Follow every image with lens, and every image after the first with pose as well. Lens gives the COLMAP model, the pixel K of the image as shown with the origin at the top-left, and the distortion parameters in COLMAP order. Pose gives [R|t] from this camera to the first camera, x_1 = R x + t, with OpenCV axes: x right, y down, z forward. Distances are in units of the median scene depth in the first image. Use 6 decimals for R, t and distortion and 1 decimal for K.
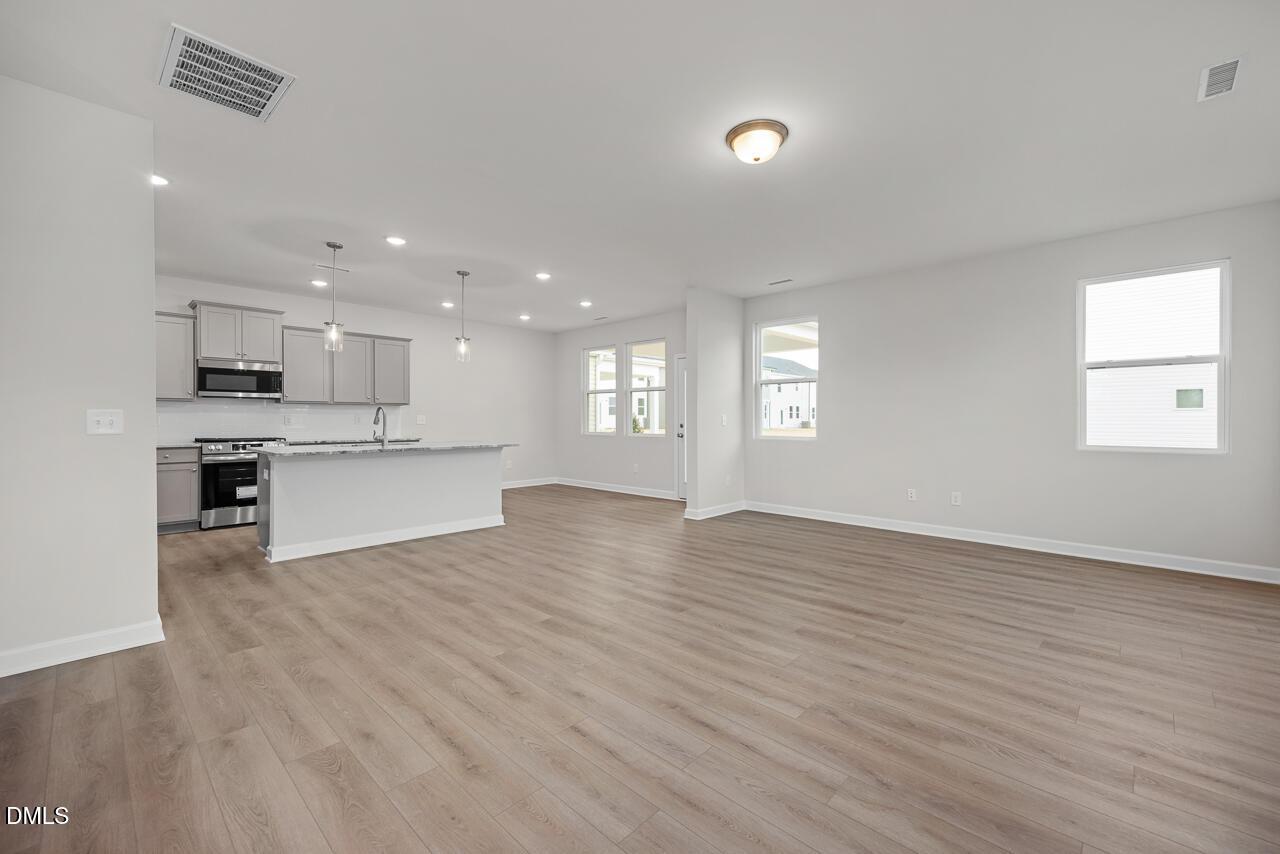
lens RADIAL K [[535.0, 0, 669.0], [0, 535.0, 425.6], [0, 0, 1]] dist [0.000852, 0.000118]
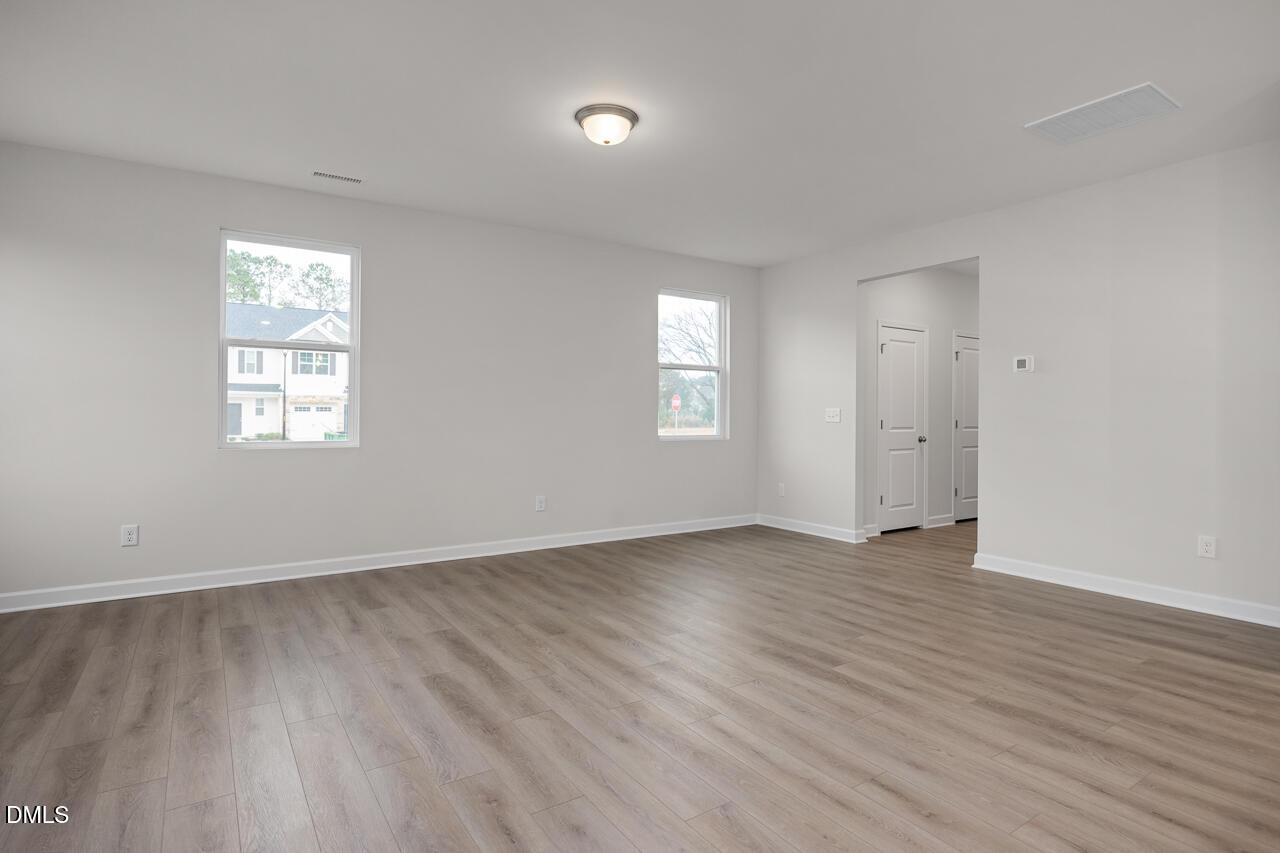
lens RADIAL K [[676.7, 0, 663.5], [0, 676.7, 411.5], [0, 0, 1]] dist [0.001224, 0.000261]
pose [[-0.971631, -0.005058, 0.236450, -0.210302], [-0.004552, 0.999986, 0.002687, -0.017808], [-0.236460, 0.001534, -0.971640, 2.014215]]
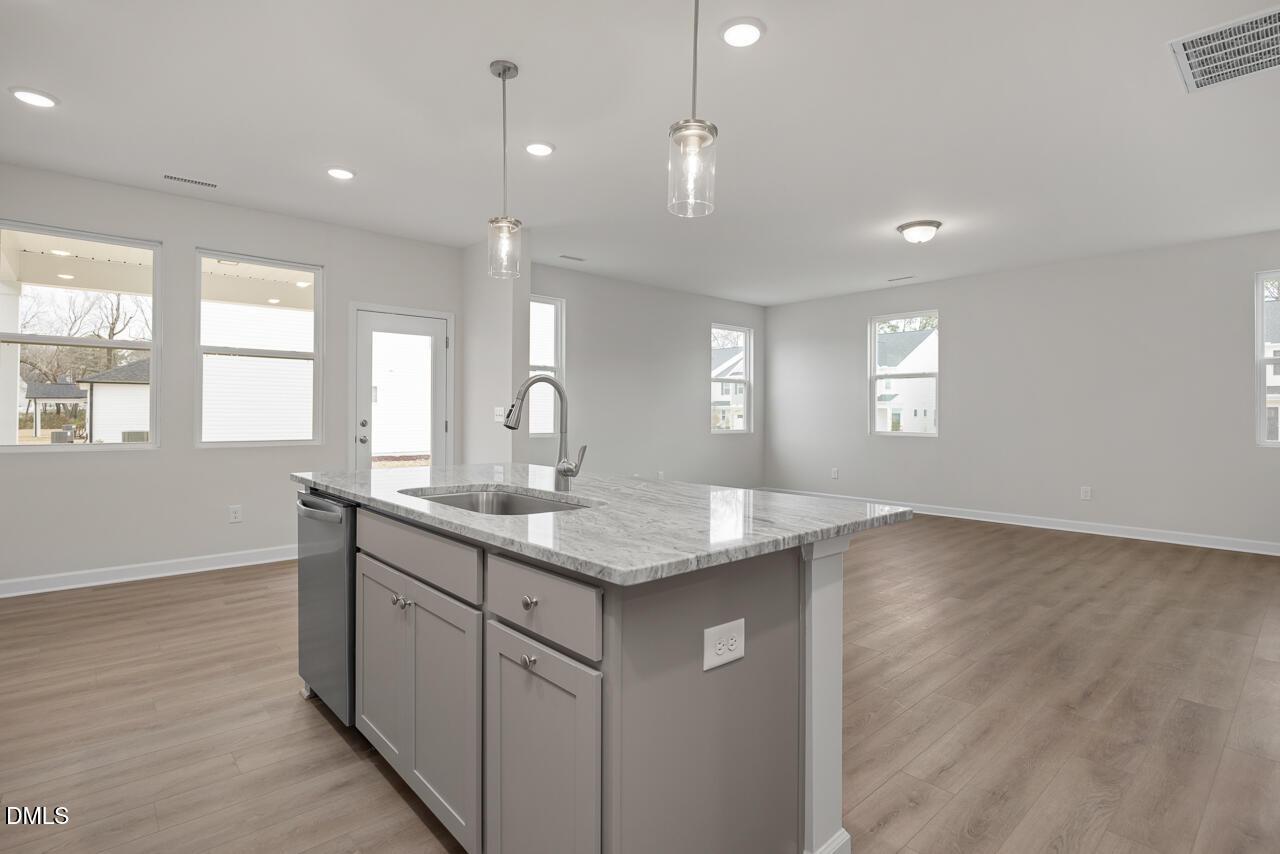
lens RADIAL K [[617.5, 0, 663.4], [0, 617.5, 413.4], [0, 0, 1]] dist [0.000104, -0.000197]
pose [[0.084243, 0.002258, 0.996443, -1.520985], [0.005558, 0.999981, -0.002735, -0.017120], [-0.996430, 0.005769, 0.084228, 1.471806]]
